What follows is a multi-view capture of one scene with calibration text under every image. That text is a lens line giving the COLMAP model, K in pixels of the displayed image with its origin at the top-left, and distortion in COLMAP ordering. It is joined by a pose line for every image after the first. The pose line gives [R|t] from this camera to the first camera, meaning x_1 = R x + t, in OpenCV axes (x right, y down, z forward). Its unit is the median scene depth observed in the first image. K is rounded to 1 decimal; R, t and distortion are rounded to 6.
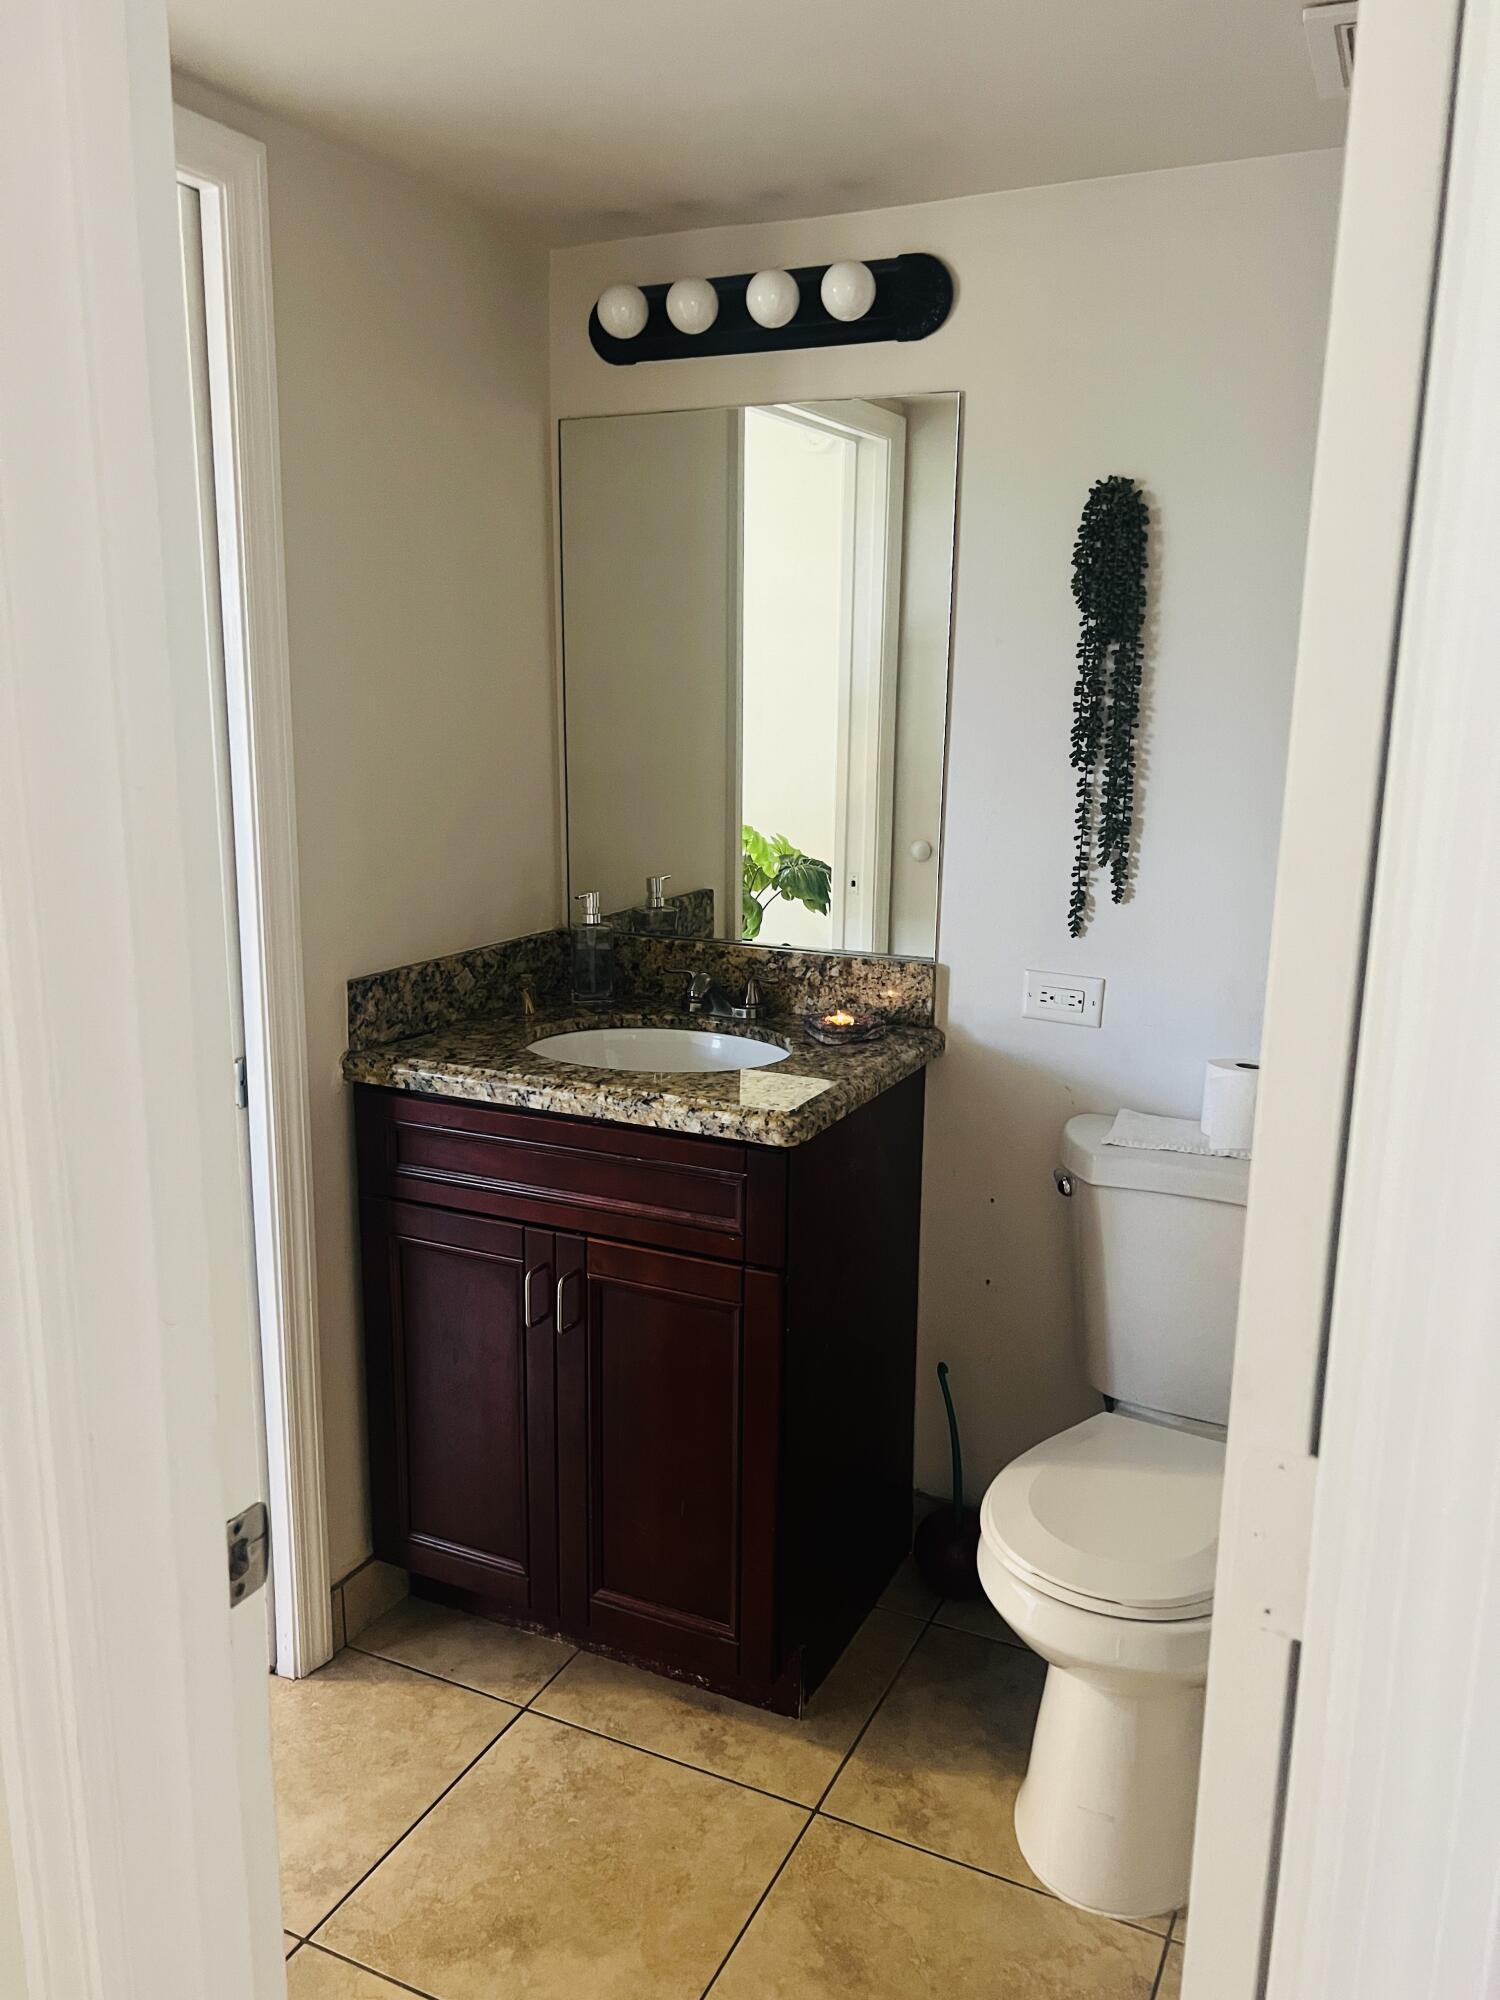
lens RADIAL K [[1502.4, 0, 750.0], [0, 1502.4, 1000.0], [0, 0, 1]] dist [0.110231, -0.160795]
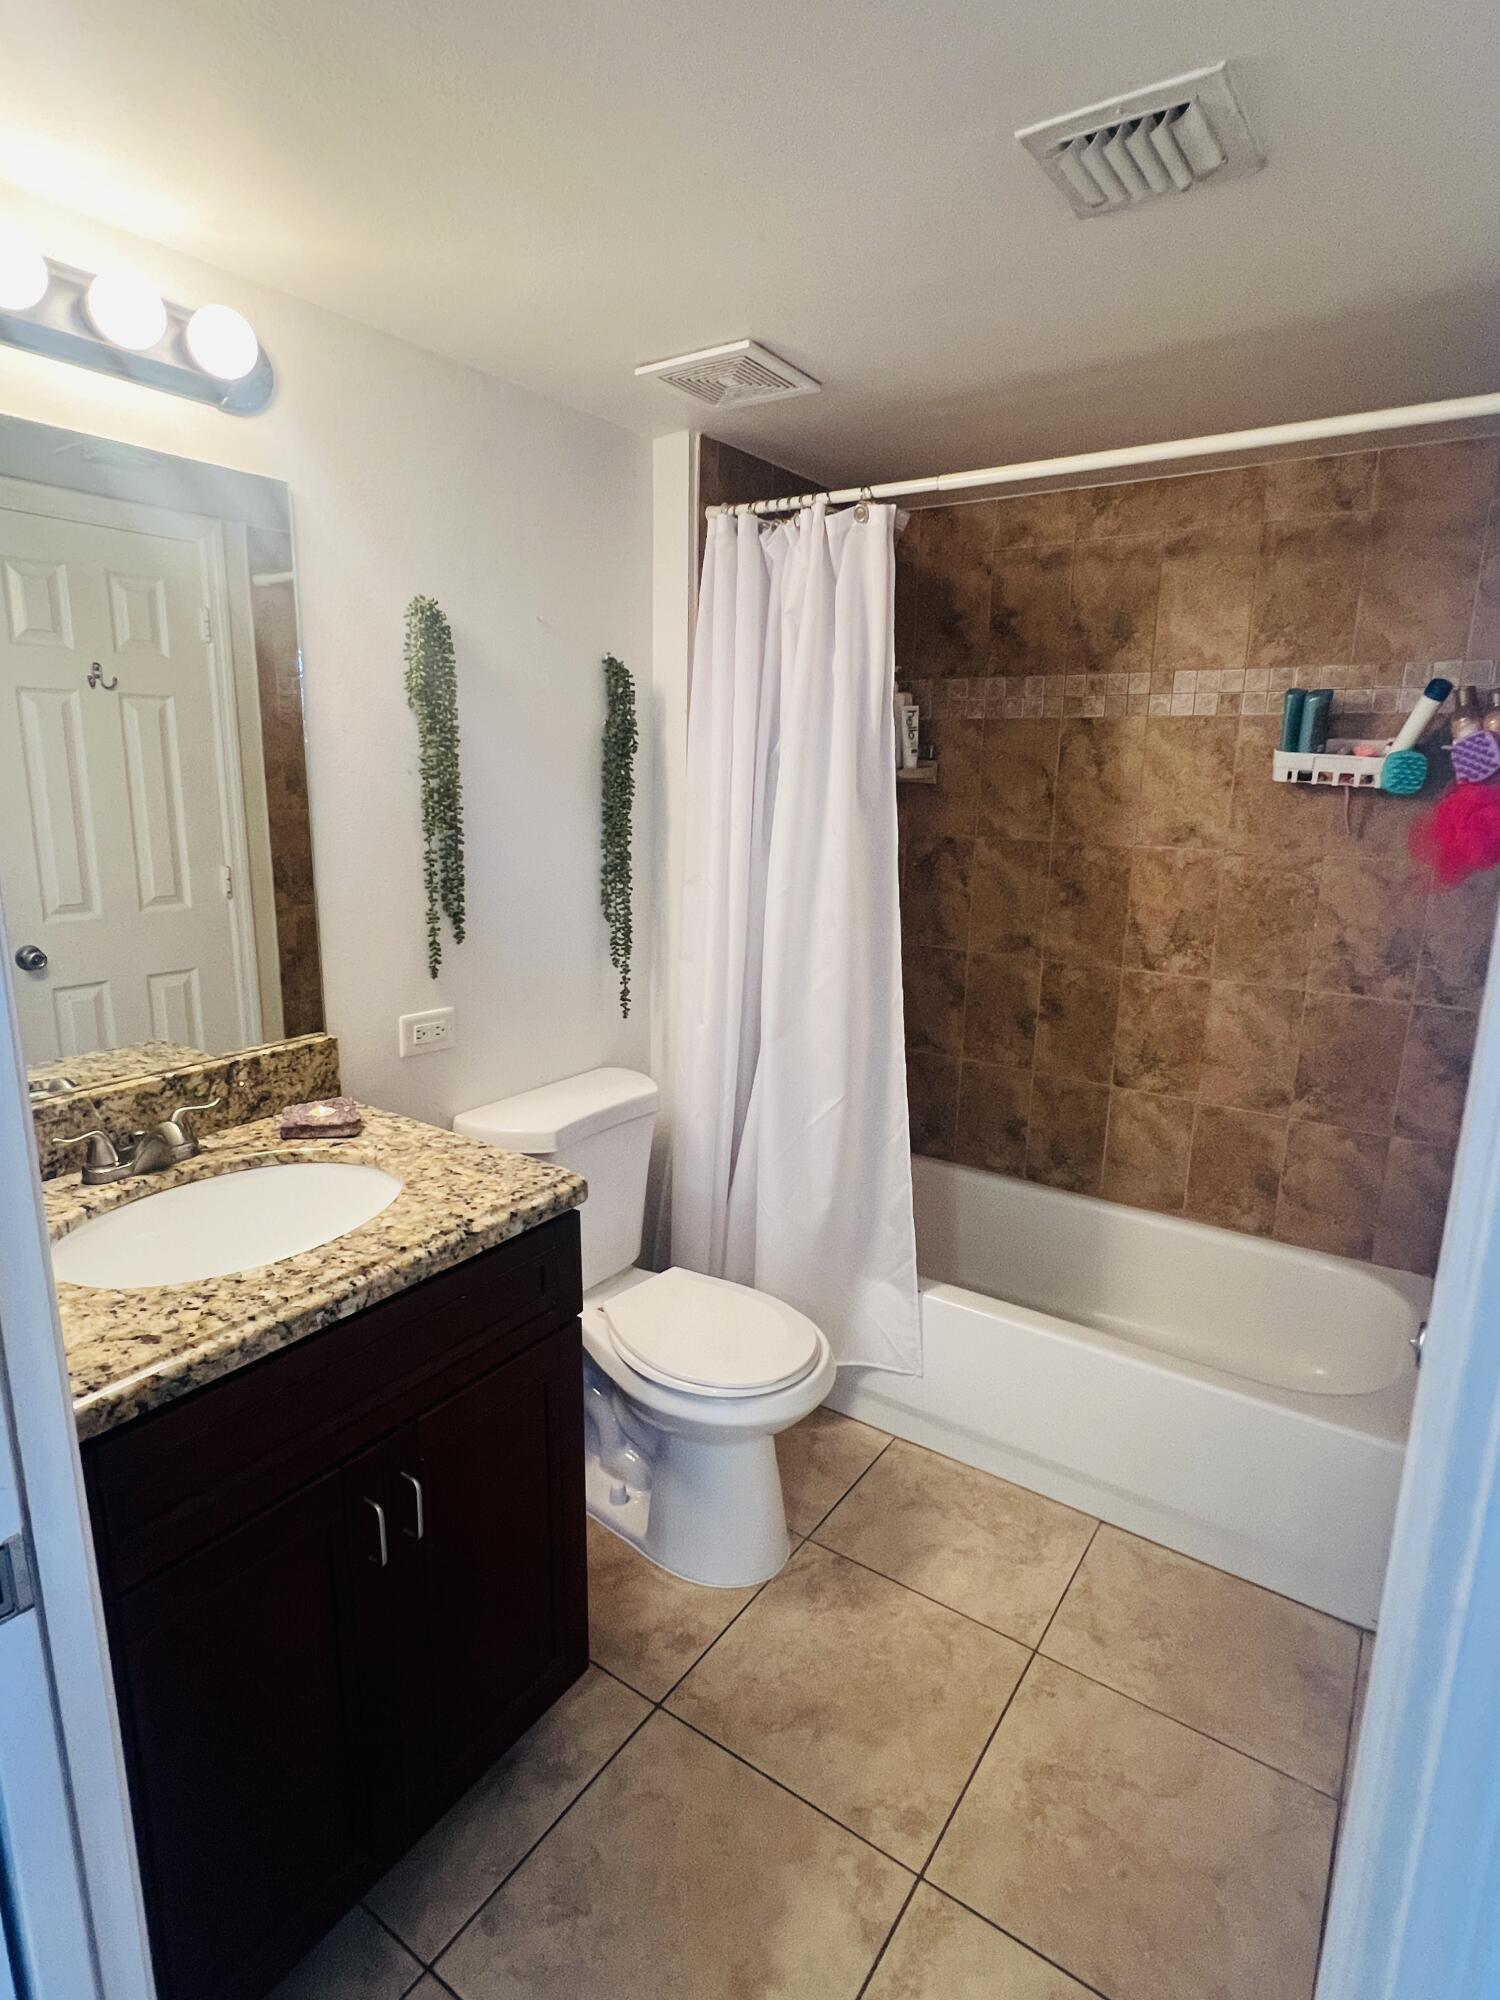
lens RADIAL K [[1051.7, 0, 750.0], [0, 1051.7, 1000.0], [0, 0, 1]] dist [0.003406, 0.000760]
pose [[0.141037, -0.226431, 0.963762, -0.568558], [0.188006, 0.961904, 0.198482, -0.147286], [-0.971989, 0.153199, 0.178234, 0.627844]]
